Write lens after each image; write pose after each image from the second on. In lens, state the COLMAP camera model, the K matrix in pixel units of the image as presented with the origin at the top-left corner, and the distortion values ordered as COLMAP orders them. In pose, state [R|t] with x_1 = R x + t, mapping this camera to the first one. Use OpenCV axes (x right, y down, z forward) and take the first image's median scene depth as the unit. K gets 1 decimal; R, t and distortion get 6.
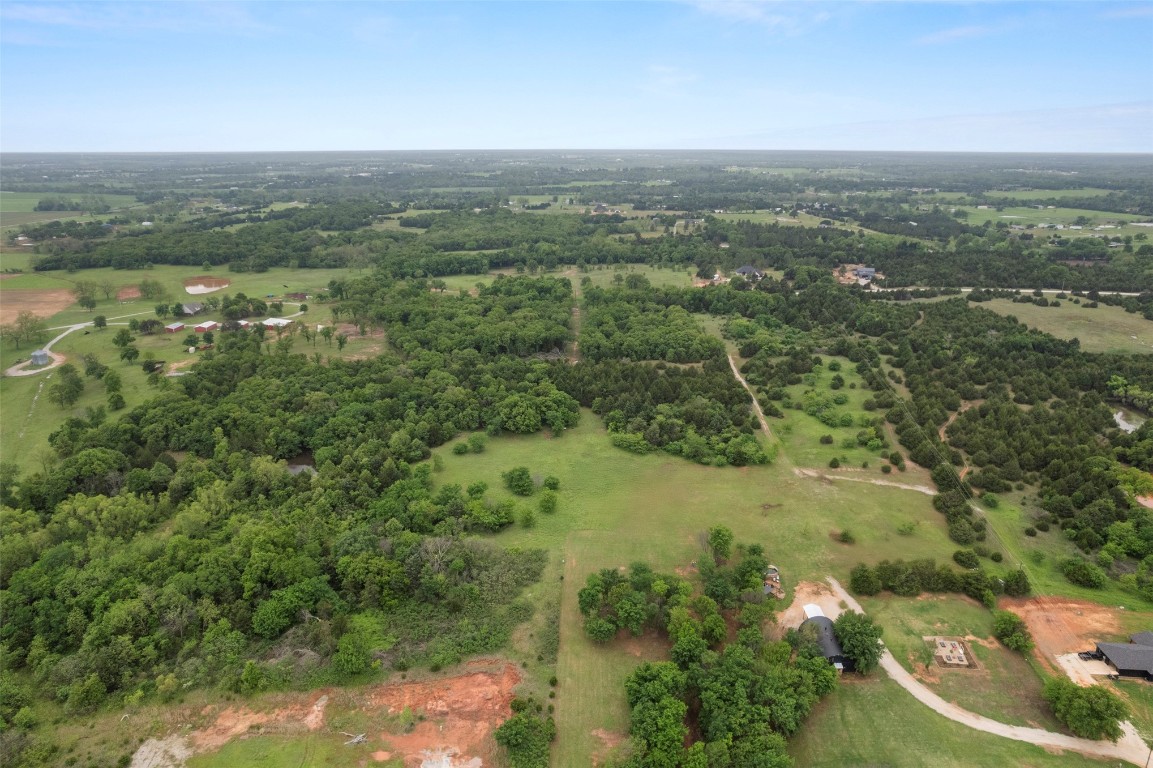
lens RADIAL K [[739.0, 0, 576.5], [0, 739.0, 384.0], [0, 0, 1]] dist [-0.078427, 0.071642]
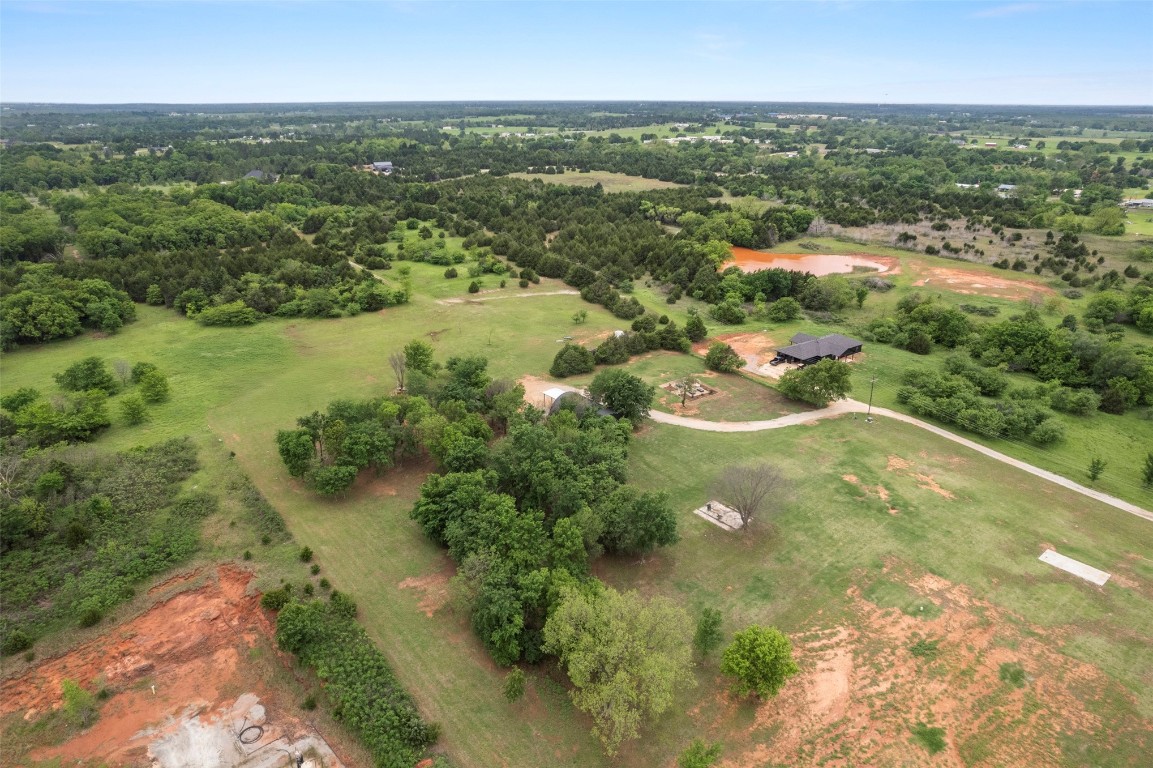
lens RADIAL K [[739.0, 0, 576.5], [0, 739.0, 384.0], [0, 0, 1]] dist [-0.078427, 0.071642]
pose [[0.769883, -0.233060, 0.594107, -0.138258], [0.196650, 0.972269, 0.126575, 0.149065], [-0.607131, 0.019383, 0.794365, 0.214914]]
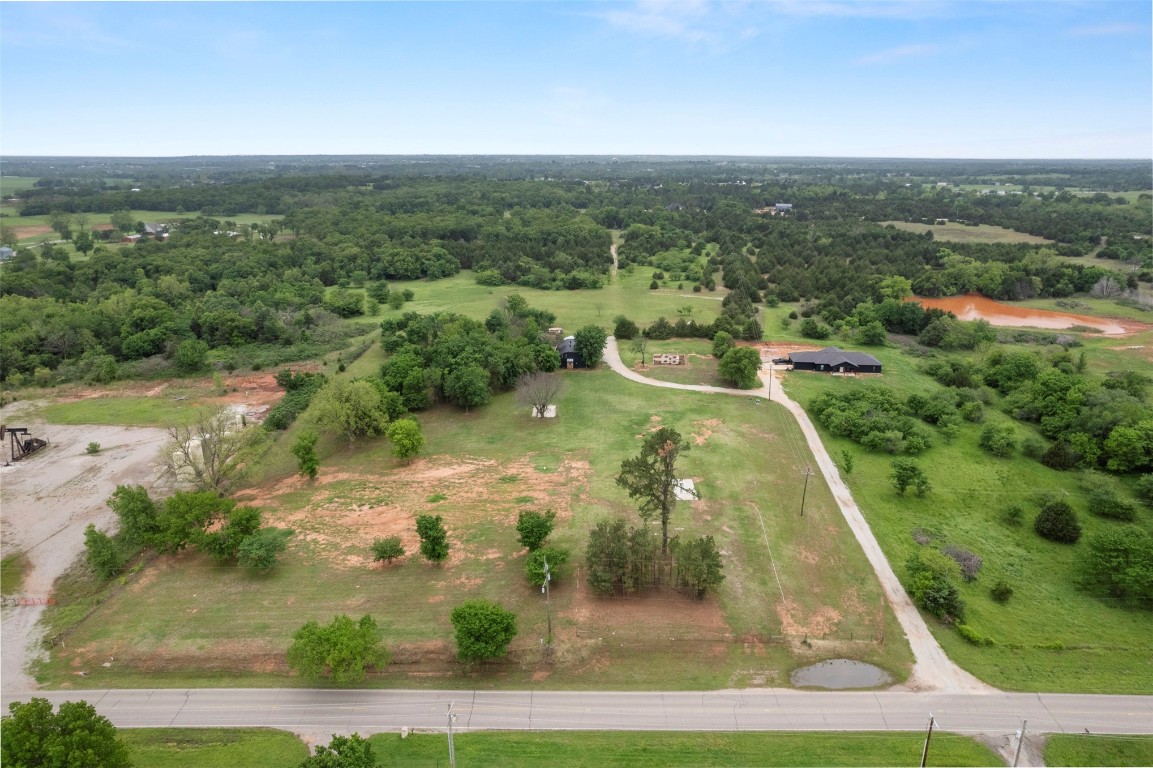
lens RADIAL K [[728.1, 0, 576.5], [0, 728.1, 384.0], [0, 0, 1]] dist [-0.064546, 0.043741]
pose [[0.999992, 0.002747, -0.003064, 0.258274], [-0.002754, 0.999994, -0.002302, 0.298081], [0.003057, 0.002310, 0.999993, -0.171925]]
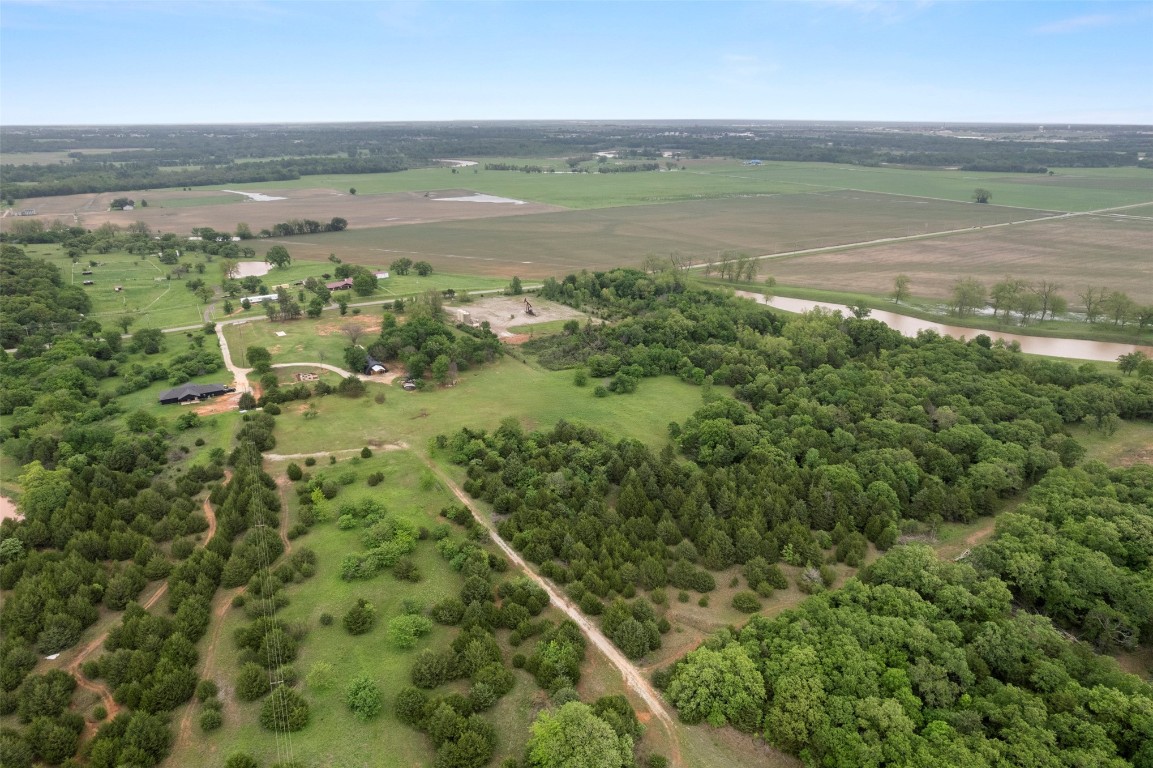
lens RADIAL K [[739.0, 0, 576.5], [0, 739.0, 384.0], [0, 0, 1]] dist [-0.078427, 0.071642]
pose [[-0.836238, 0.191322, -0.513909, 0.655256], [-0.164696, 0.806269, 0.568160, -0.588227], [0.523050, 0.559755, -0.642723, 1.871498]]
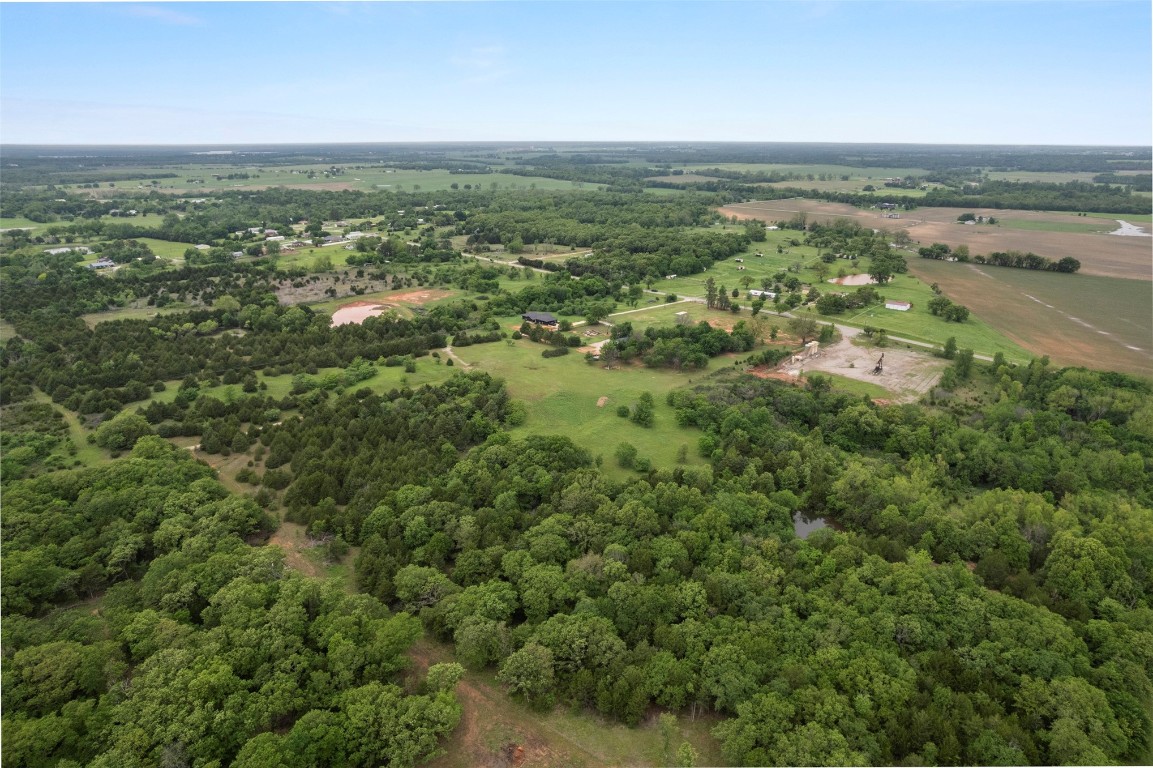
lens RADIAL K [[739.0, 0, 576.5], [0, 739.0, 384.0], [0, 0, 1]] dist [-0.078427, 0.071642]
pose [[-0.736569, -0.213052, 0.641930, -0.784889], [0.208498, 0.831350, 0.515156, -0.572955], [-0.643424, 0.513289, -0.567926, 1.832344]]
